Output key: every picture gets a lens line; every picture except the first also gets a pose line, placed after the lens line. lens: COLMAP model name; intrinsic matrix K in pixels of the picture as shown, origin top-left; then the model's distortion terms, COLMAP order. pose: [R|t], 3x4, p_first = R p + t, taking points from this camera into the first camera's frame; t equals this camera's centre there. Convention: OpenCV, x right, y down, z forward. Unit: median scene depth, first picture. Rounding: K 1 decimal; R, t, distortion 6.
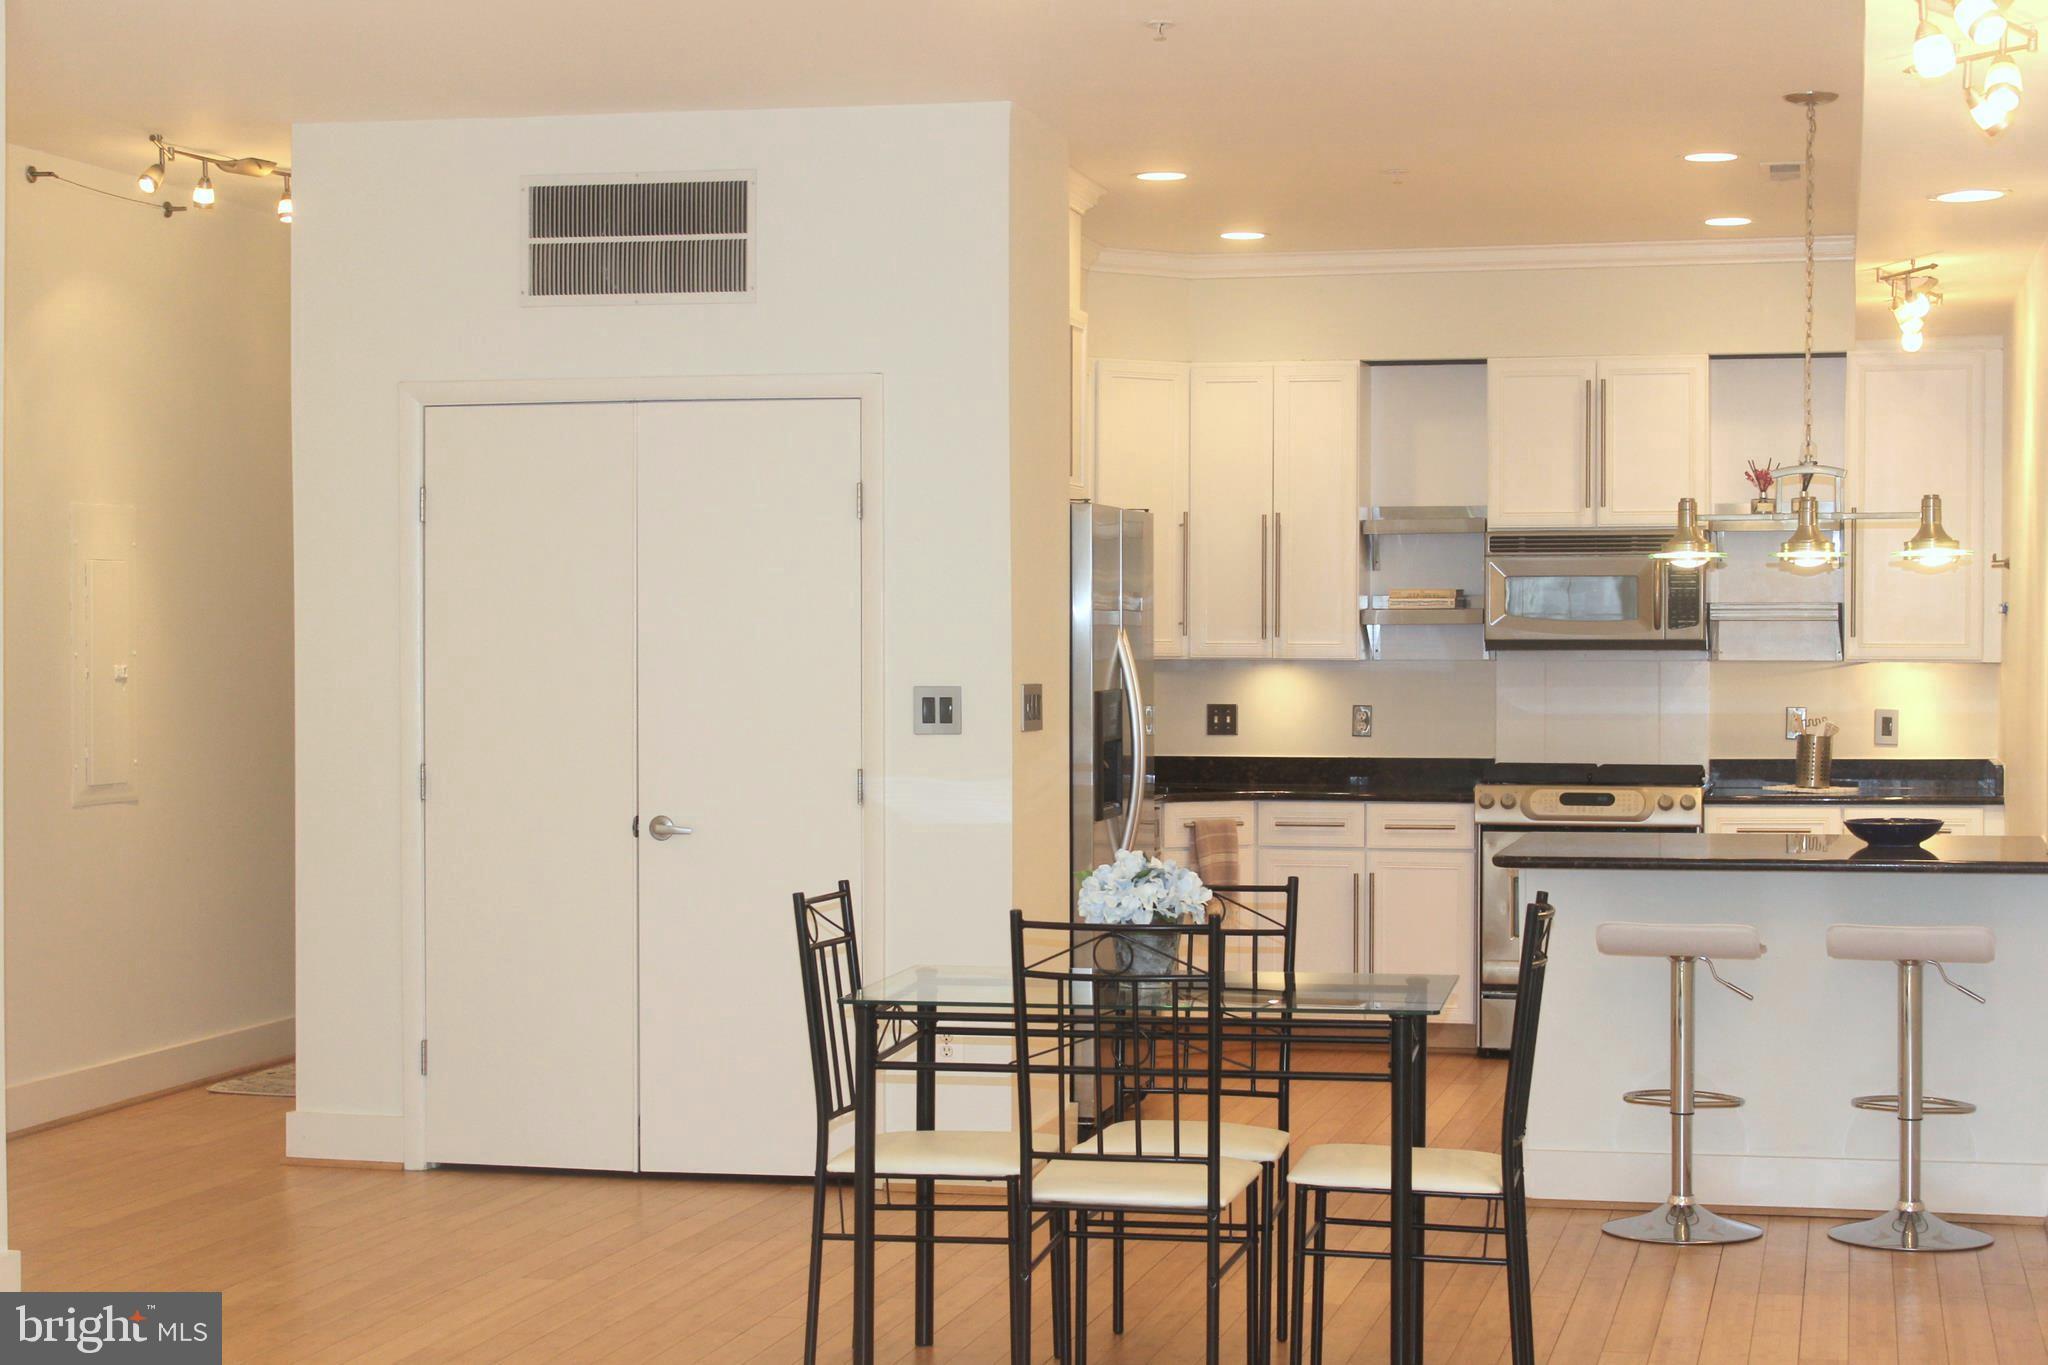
lens RADIAL K [[3425.5, 0, 1018.2], [0, 3425.5, 685.4], [0, 0, 1]] dist [0.028274, 0.000000]
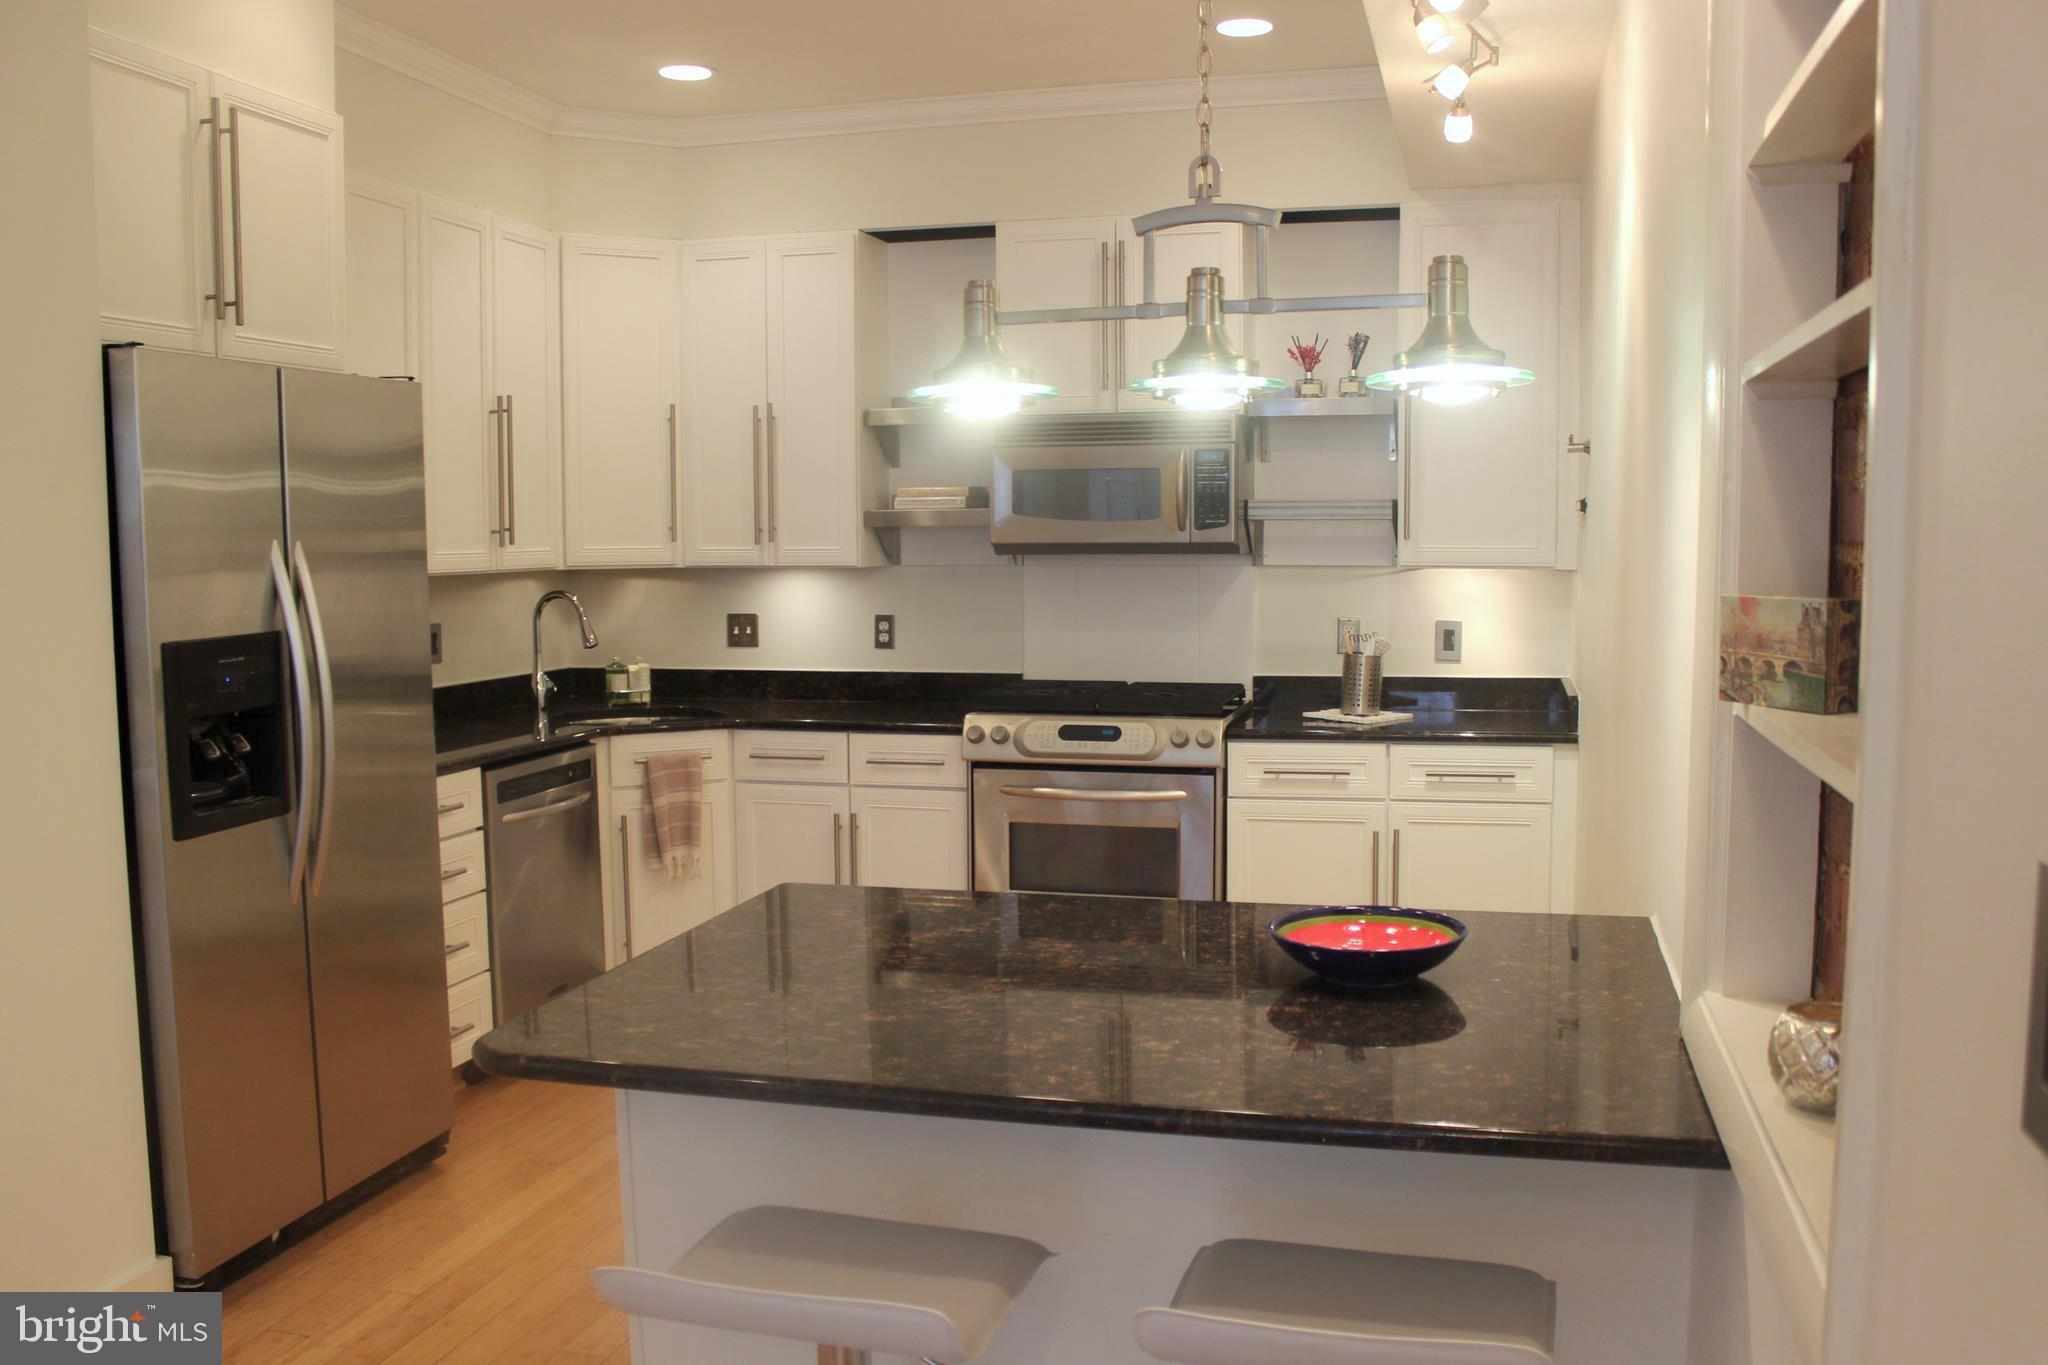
lens RADIAL K [[1746.7, 0, 1031.3], [0, 1746.7, 684.5], [0, 0, 1]] dist [-0.118740, 0.049799]
pose [[0.999723, -0.004845, -0.023022, 0.158505], [0.006513, 0.997315, 0.072936, -0.010026], [0.022607, -0.073065, 0.997071, 0.560782]]
